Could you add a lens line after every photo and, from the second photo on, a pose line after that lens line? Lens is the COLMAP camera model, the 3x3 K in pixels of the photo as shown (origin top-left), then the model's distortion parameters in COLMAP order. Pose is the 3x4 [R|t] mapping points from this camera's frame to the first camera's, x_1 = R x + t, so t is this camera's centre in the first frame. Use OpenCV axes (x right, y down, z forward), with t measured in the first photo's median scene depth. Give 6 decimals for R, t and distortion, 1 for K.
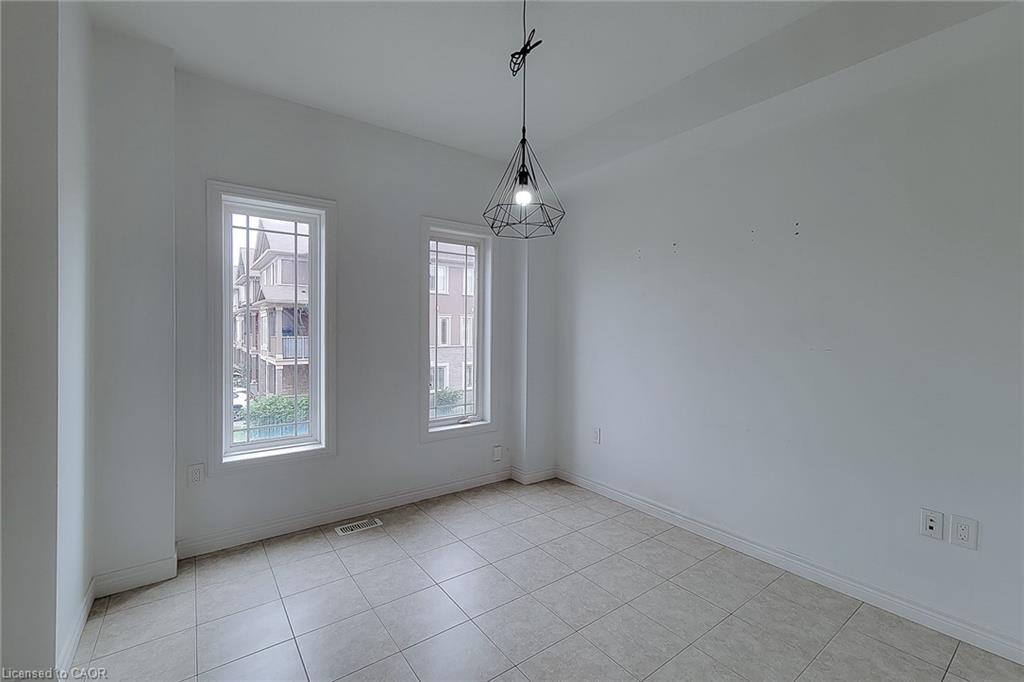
lens RADIAL K [[425.3, 0, 503.4], [0, 425.3, 336.9], [0, 0, 1]] dist [0.003056, -0.002394]
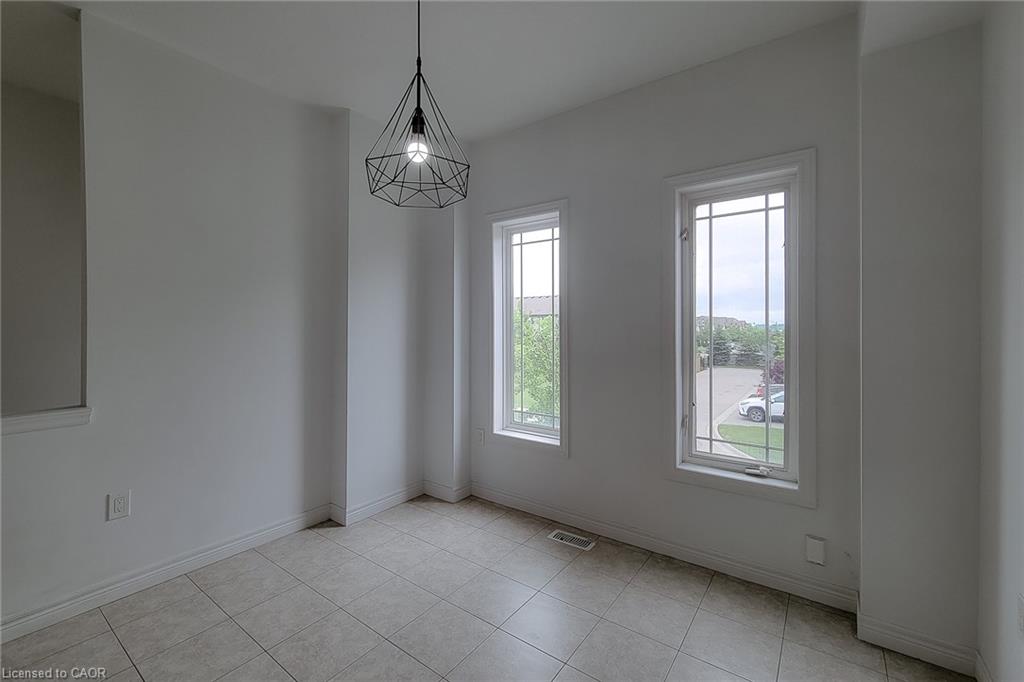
lens RADIAL K [[425.3, 0, 509.7], [0, 425.3, 332.1], [0, 0, 1]] dist [0.003056, -0.002394]
pose [[0.303974, 0.000107, -0.952680, 0.509425], [-0.010533, 0.999939, -0.003248, -0.003620], [0.952622, 0.011022, 0.303957, 0.589645]]
